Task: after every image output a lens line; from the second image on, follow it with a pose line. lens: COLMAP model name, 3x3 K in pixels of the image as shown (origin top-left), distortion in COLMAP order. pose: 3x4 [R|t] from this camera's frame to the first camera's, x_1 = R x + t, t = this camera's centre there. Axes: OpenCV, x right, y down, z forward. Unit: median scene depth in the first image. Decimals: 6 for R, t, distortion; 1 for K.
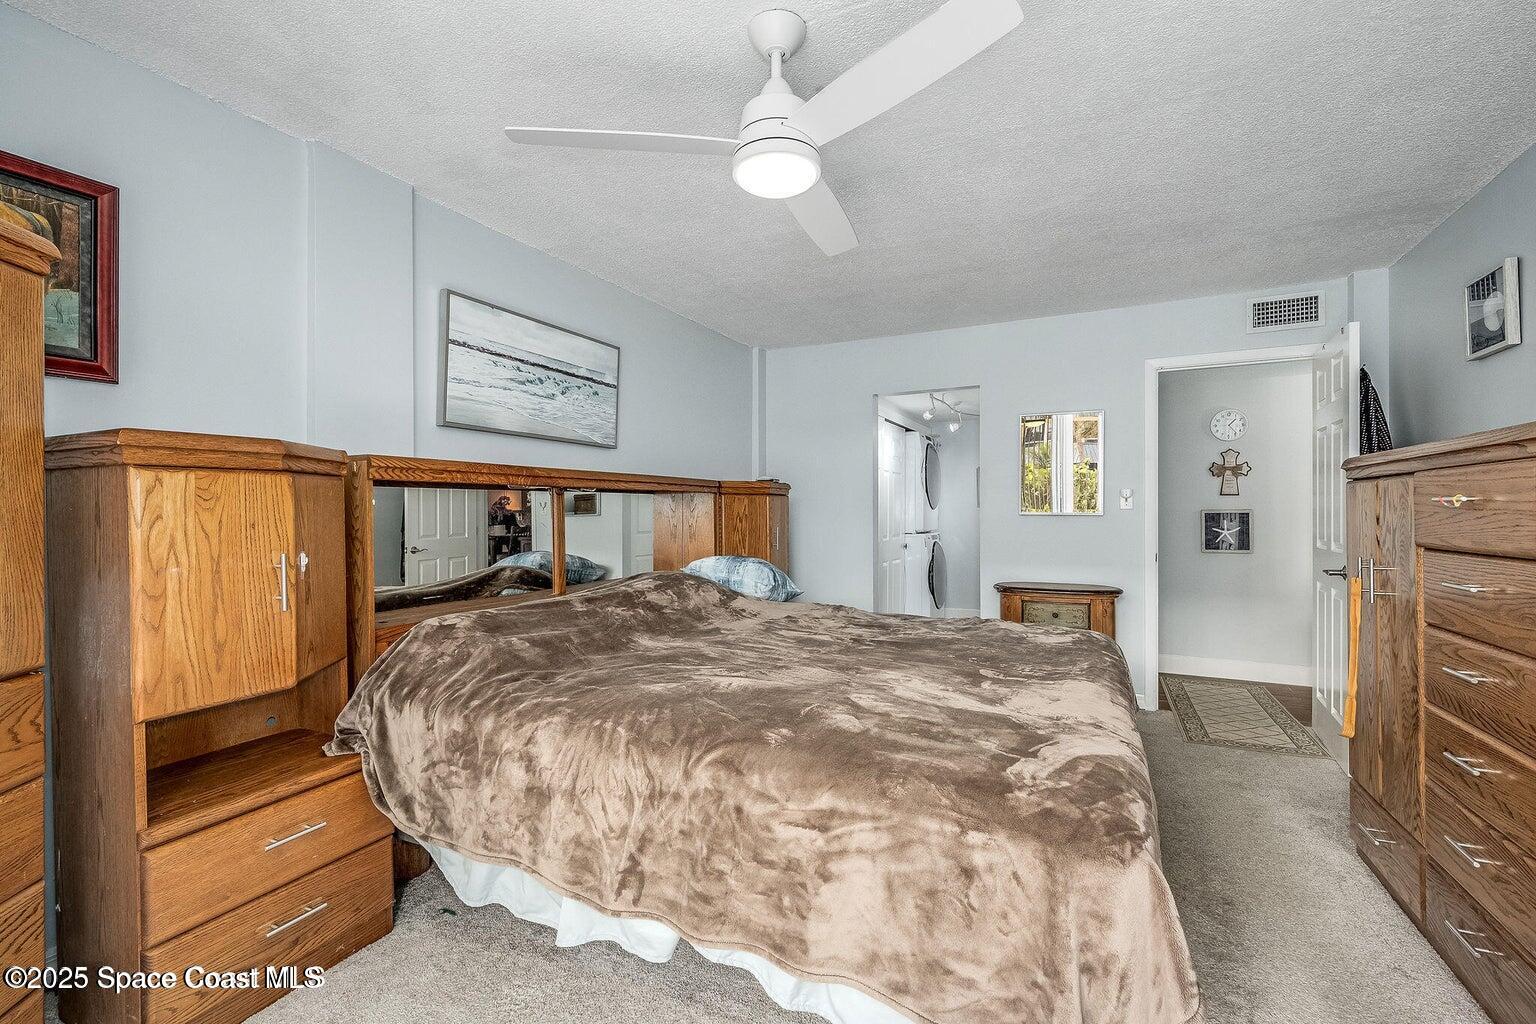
lens RADIAL K [[703.8, 0, 763.0], [0, 703.8, 512.0], [0, 0, 1]] dist [-0.001399, -0.000086]
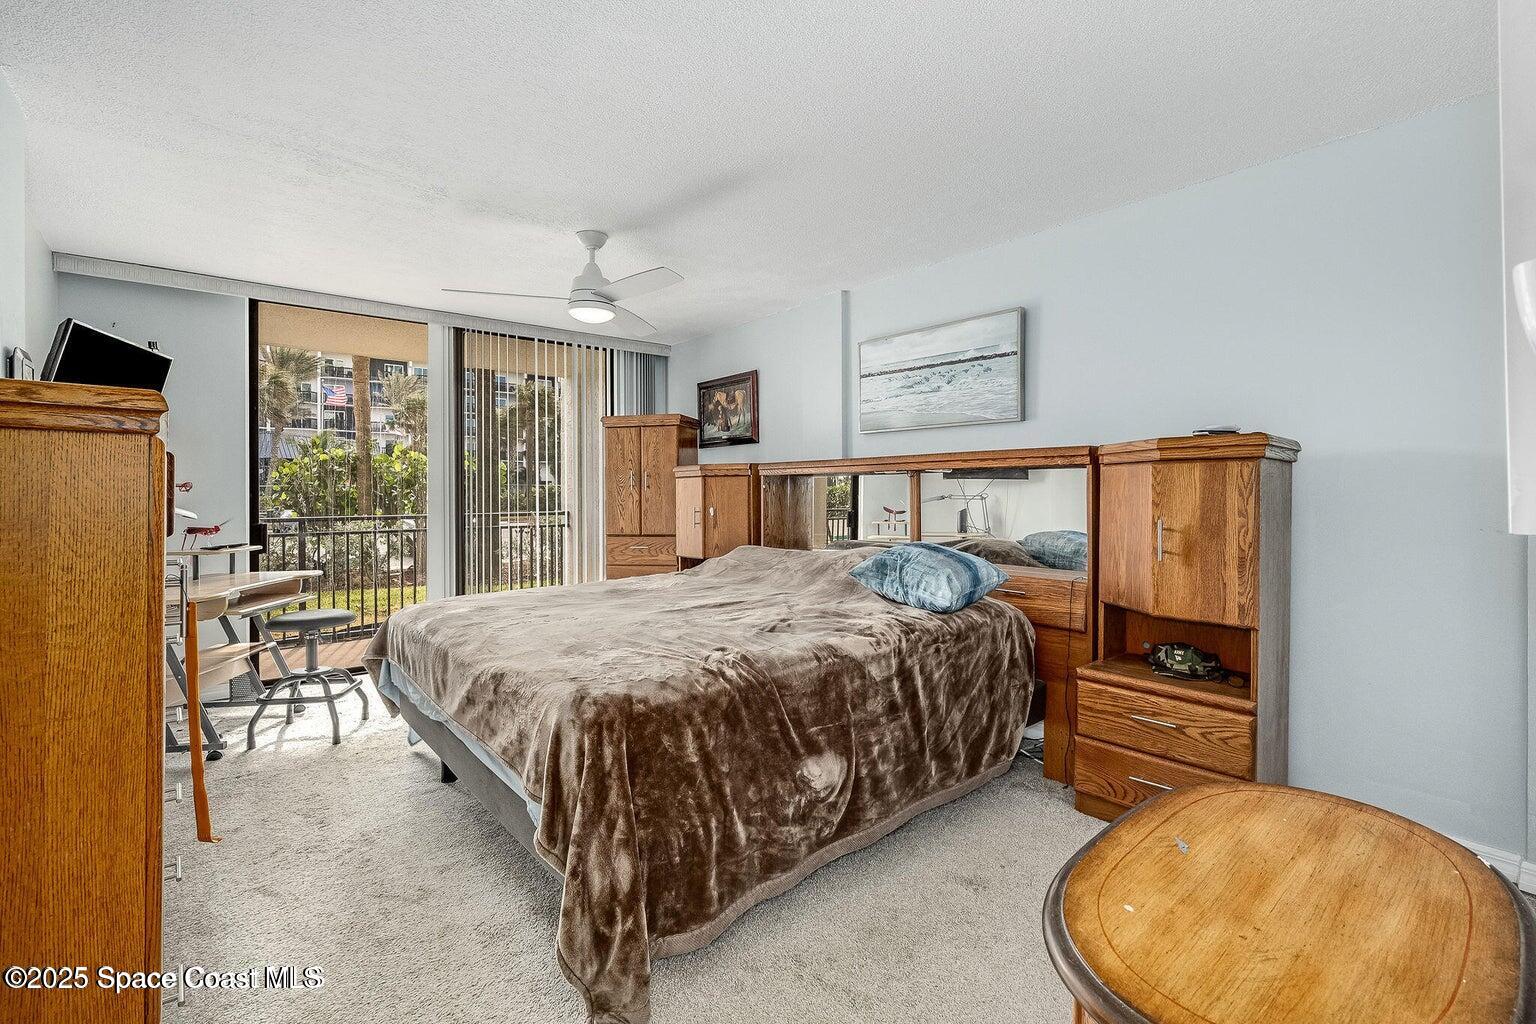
lens RADIAL K [[703.8, 0, 765.2], [0, 703.8, 504.0], [0, 0, 1]] dist [-0.001399, -0.000086]
pose [[-0.417160, 0.002553, -0.908830, 0.835347], [-0.006283, 0.999964, 0.005693, 0.014050], [0.908811, 0.008085, -0.417129, 1.224202]]
